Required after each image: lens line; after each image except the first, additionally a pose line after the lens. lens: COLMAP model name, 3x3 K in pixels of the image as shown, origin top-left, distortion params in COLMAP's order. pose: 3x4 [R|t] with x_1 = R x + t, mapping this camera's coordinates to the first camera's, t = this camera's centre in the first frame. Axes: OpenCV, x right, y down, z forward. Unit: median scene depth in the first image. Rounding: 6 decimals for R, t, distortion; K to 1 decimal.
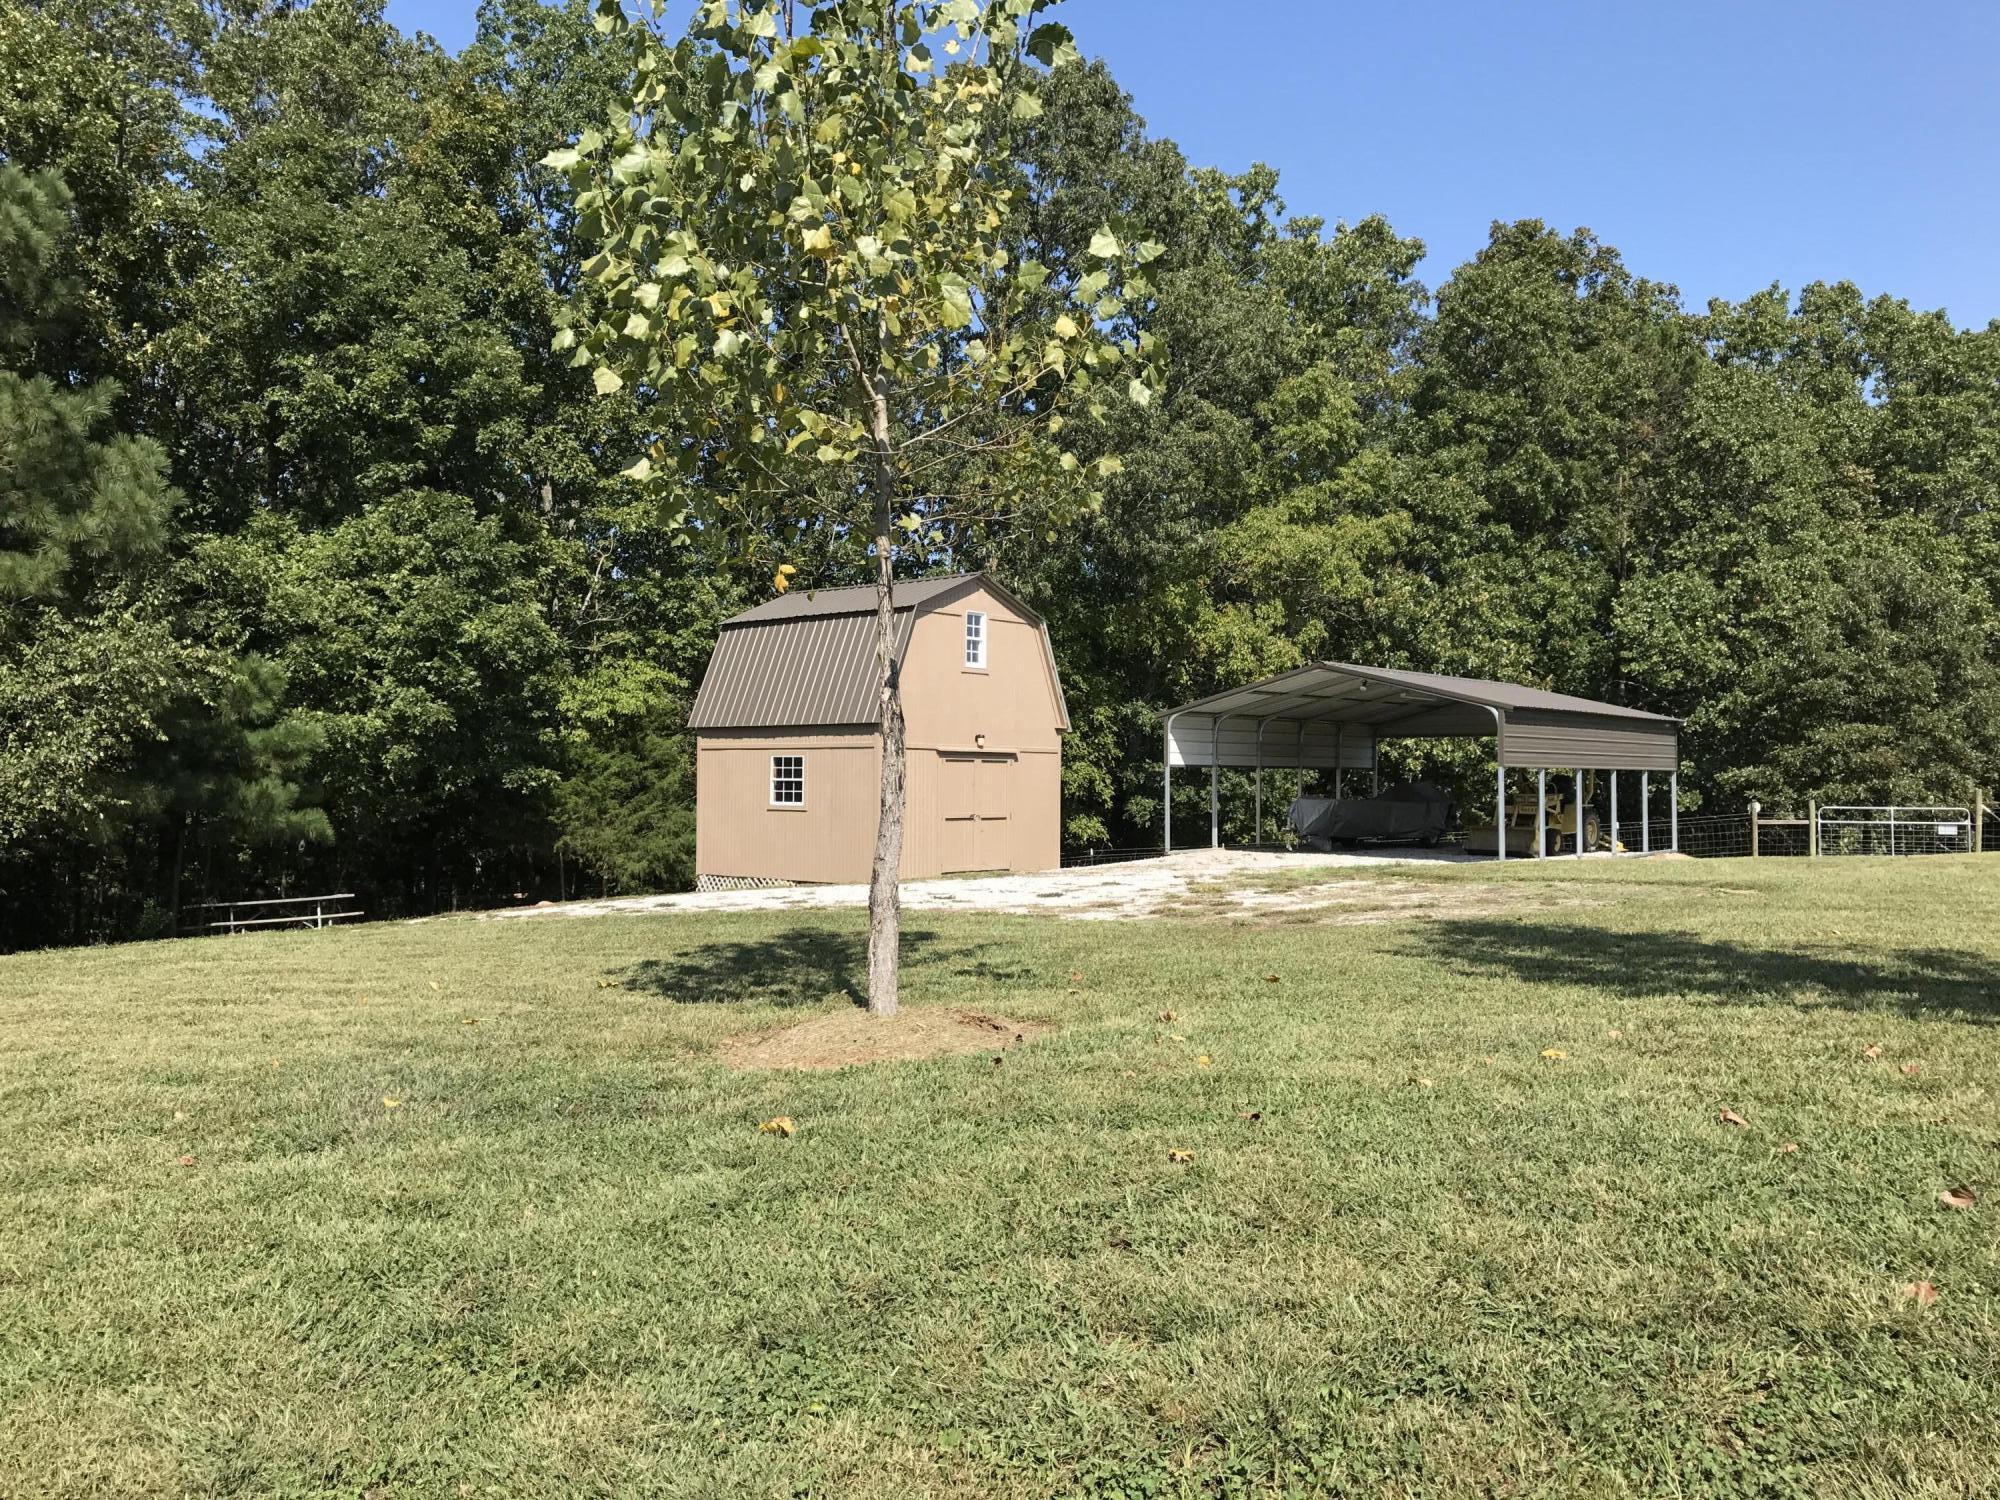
lens RADIAL K [[1645.0, 0, 1000.0], [0, 1645.0, 750.0], [0, 0, 1]] dist [0.053666, -0.112682]
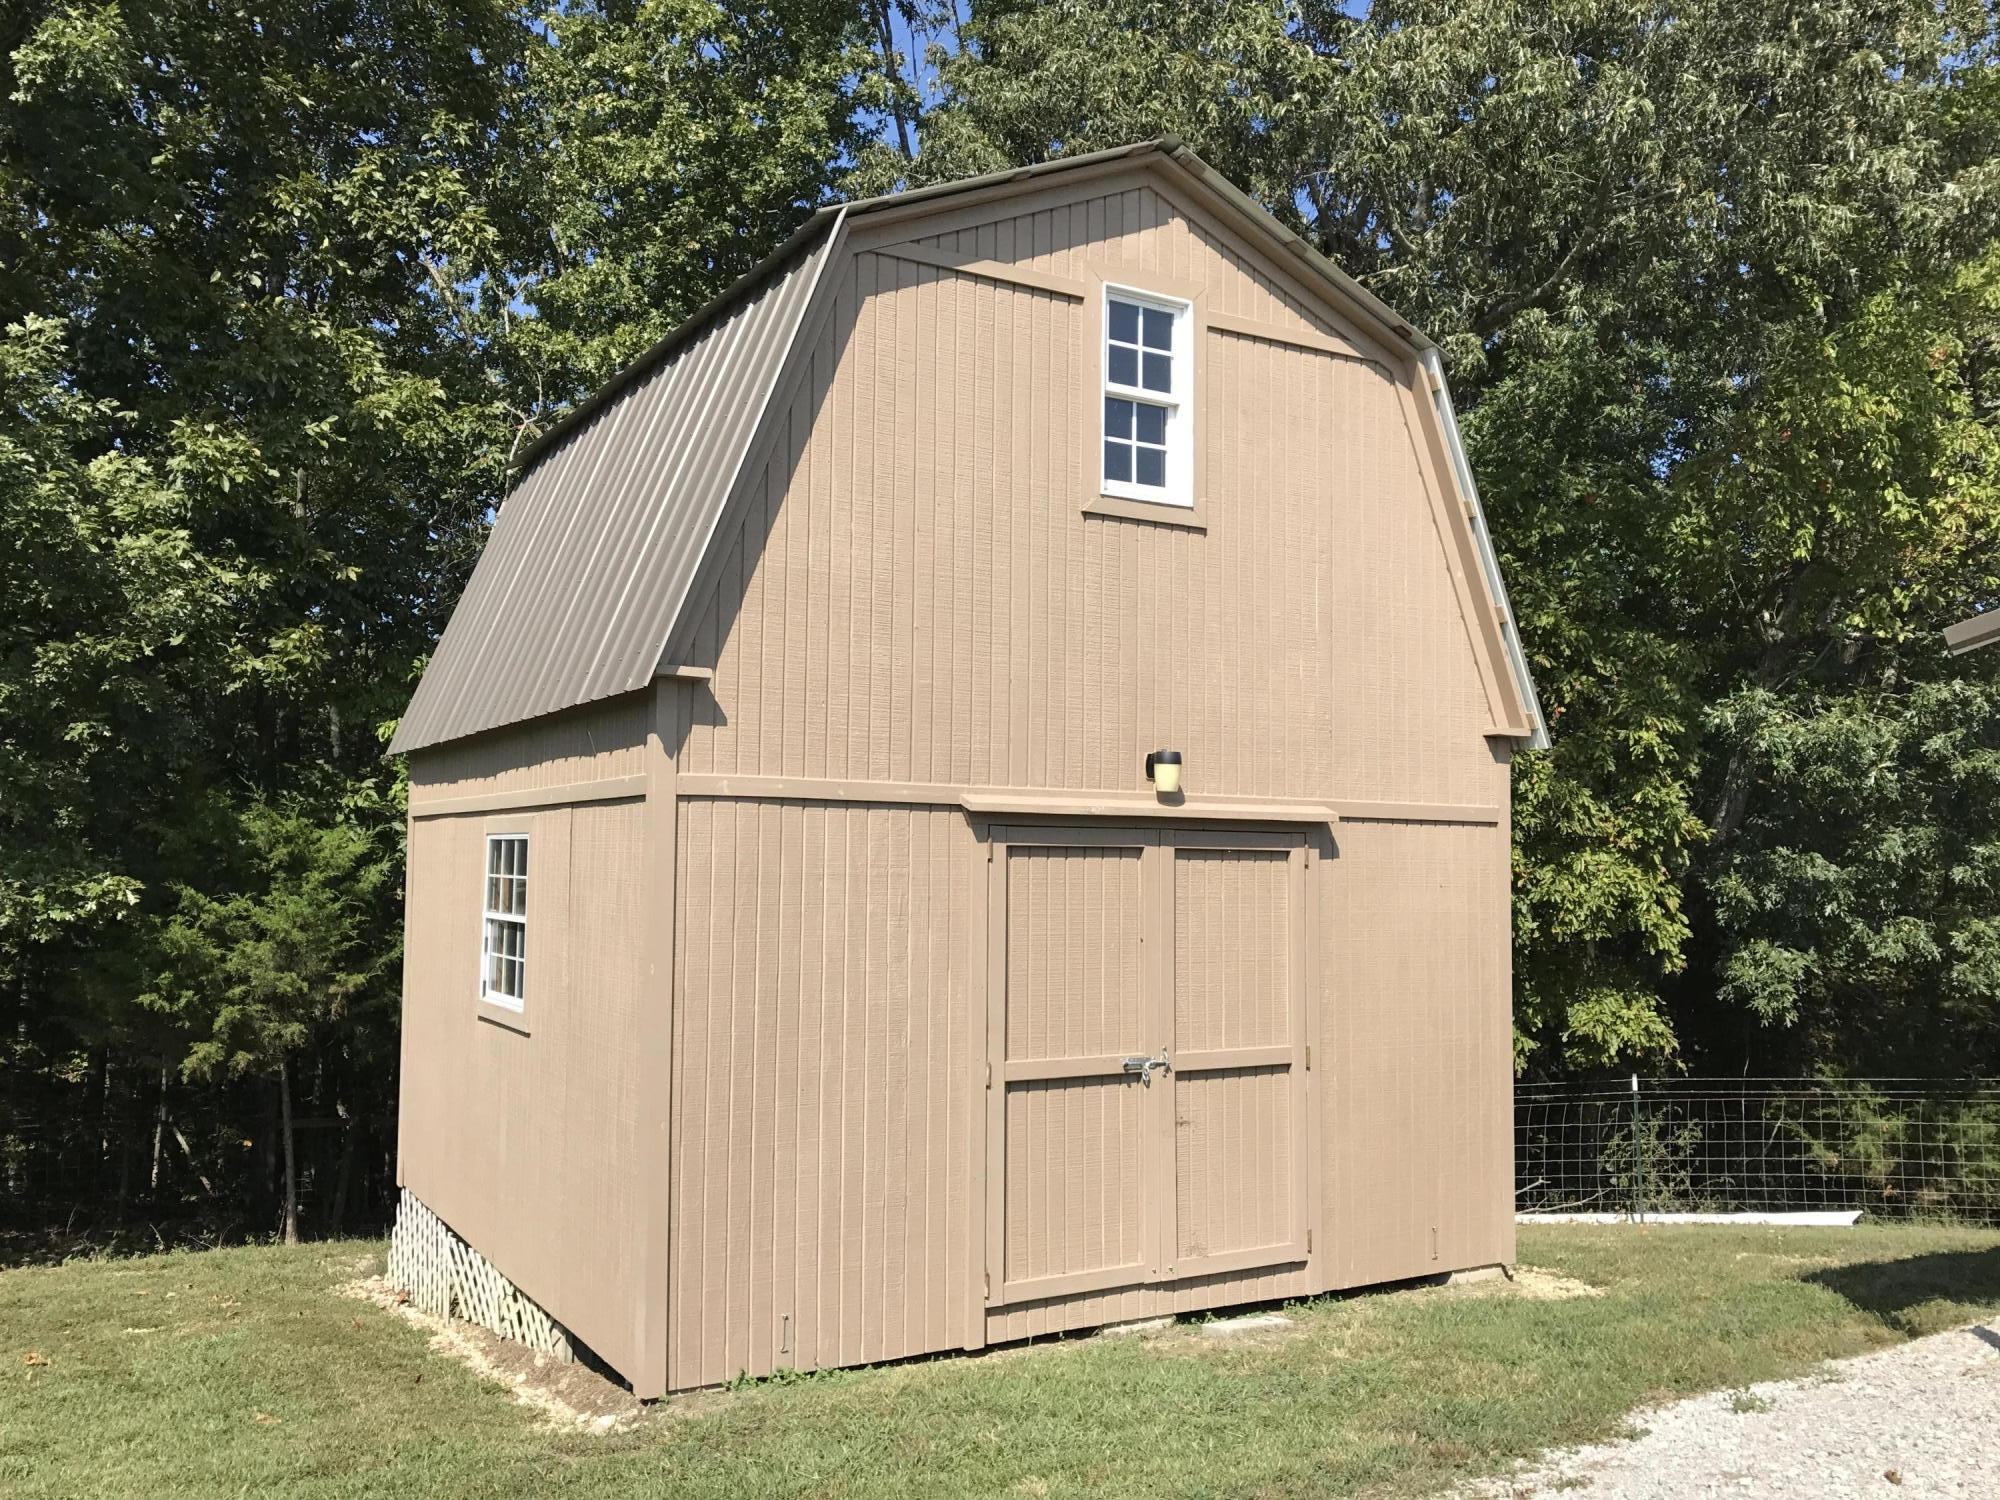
lens RADIAL K [[1722.4, 0, 1000.0], [0, 1722.4, 750.0], [0, 0, 1]] dist [0.001380, -0.001878]
pose [[0.956718, -0.019754, -0.290346, 0.032559], [0.004731, 0.998618, -0.052351, 0.003793], [0.290979, 0.048712, 0.955489, 0.559124]]
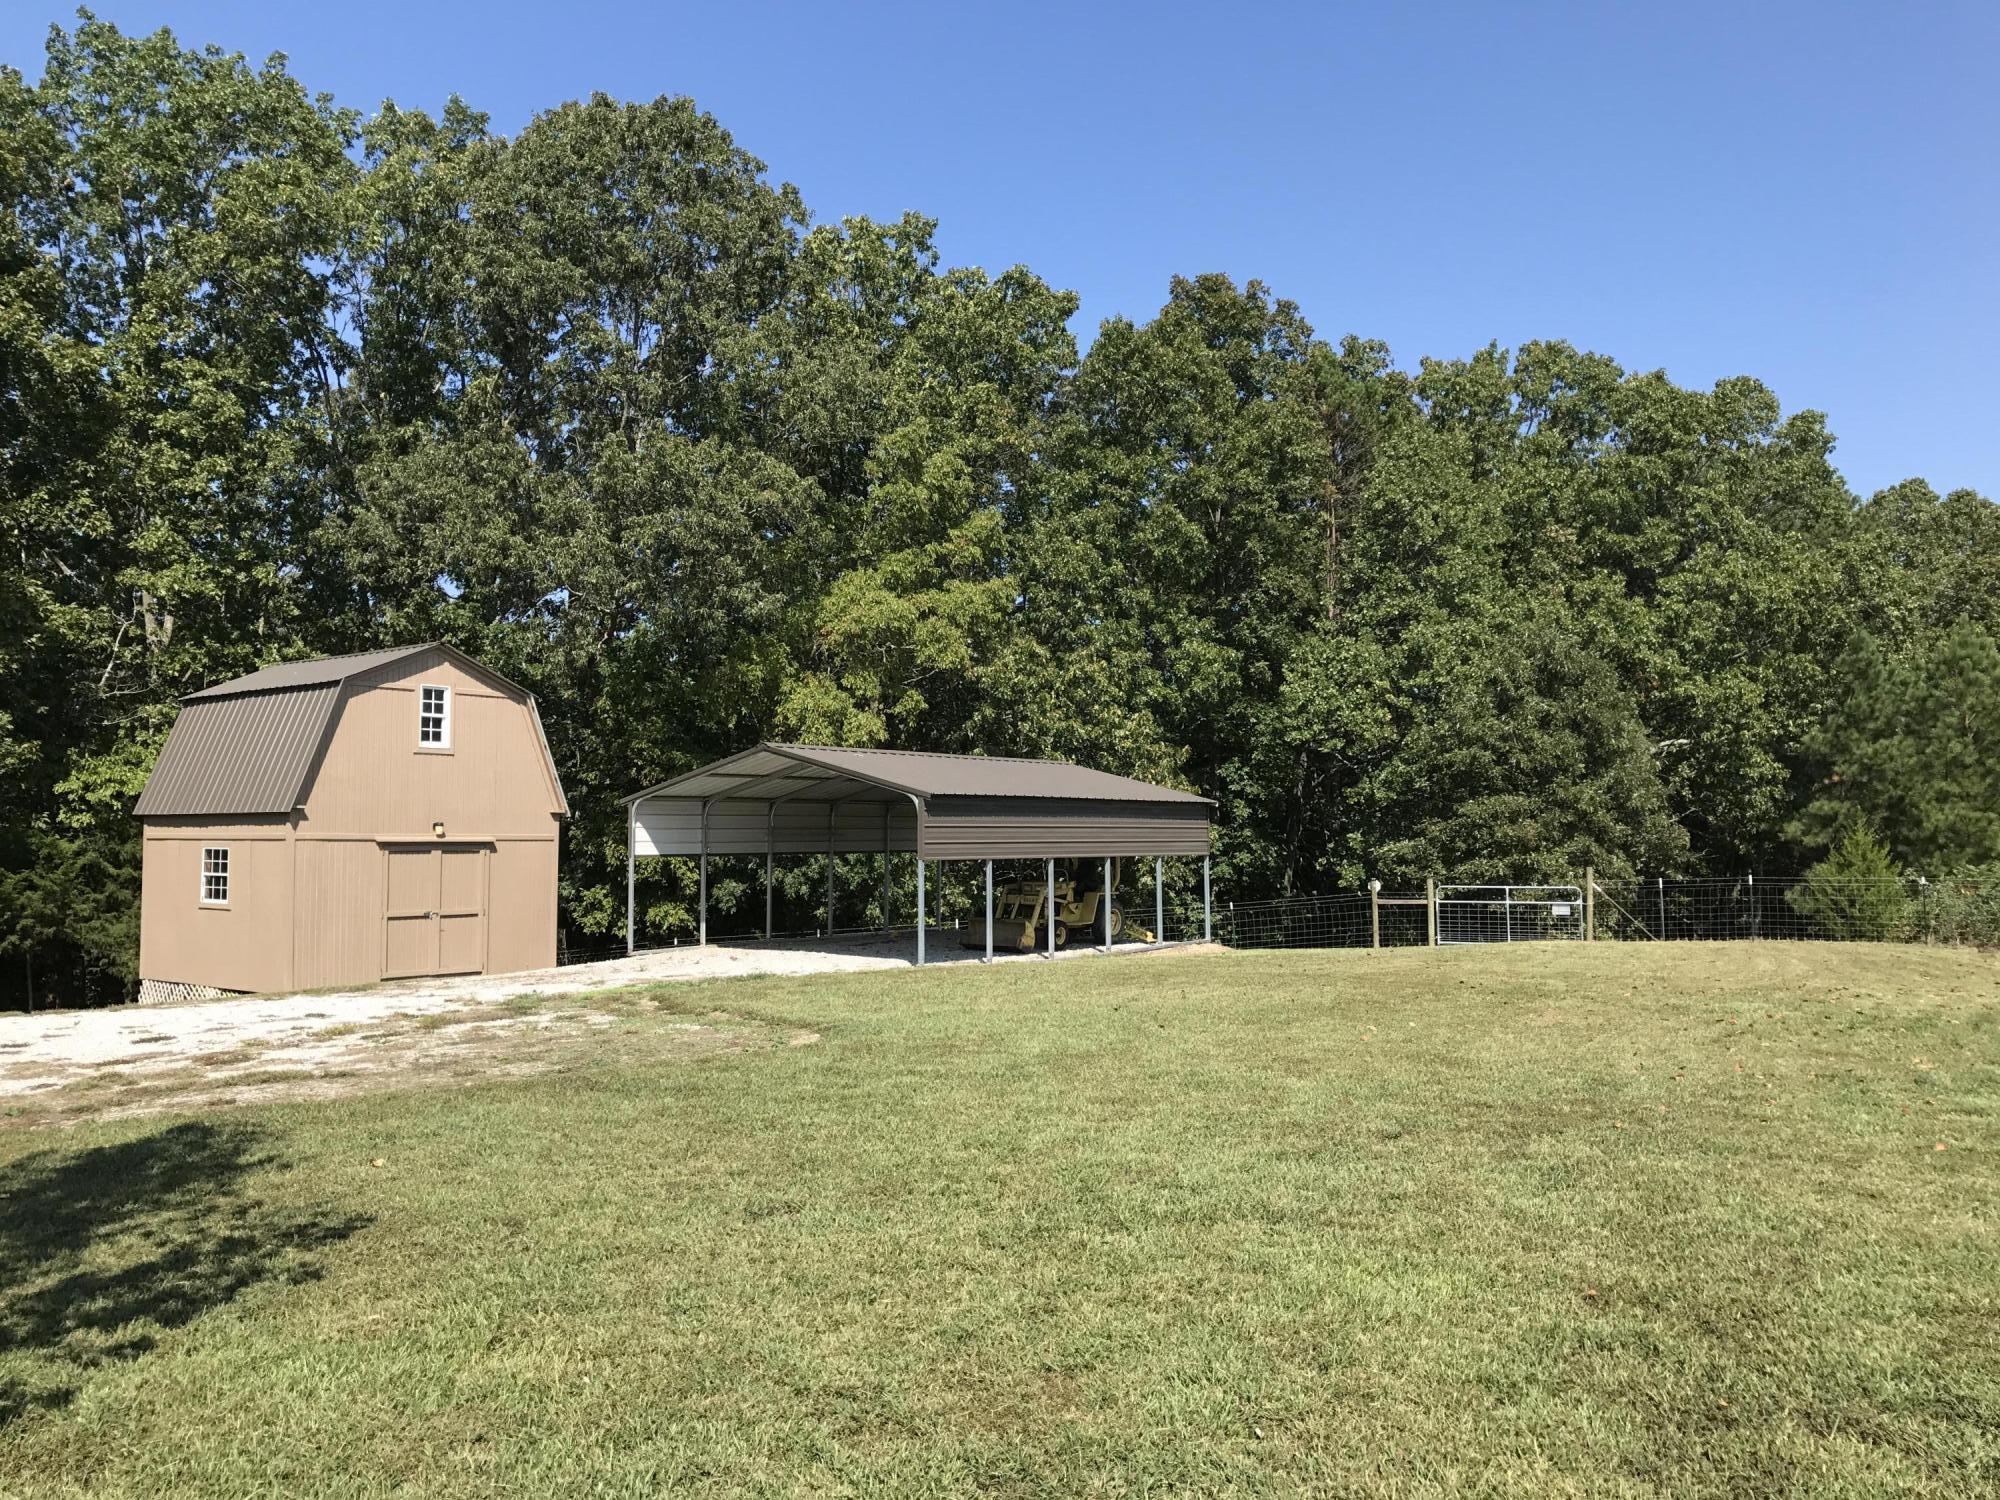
lens RADIAL K [[1652.7, 0, 971.8], [0, 1652.7, 749.7], [0, 0, 1]] dist [0.064051, -0.102207]
pose [[0.999051, -0.004726, 0.043289, 0.184635], [0.006229, 0.999380, -0.034663, -0.011952], [-0.043098, 0.034900, 0.998461, 0.057555]]
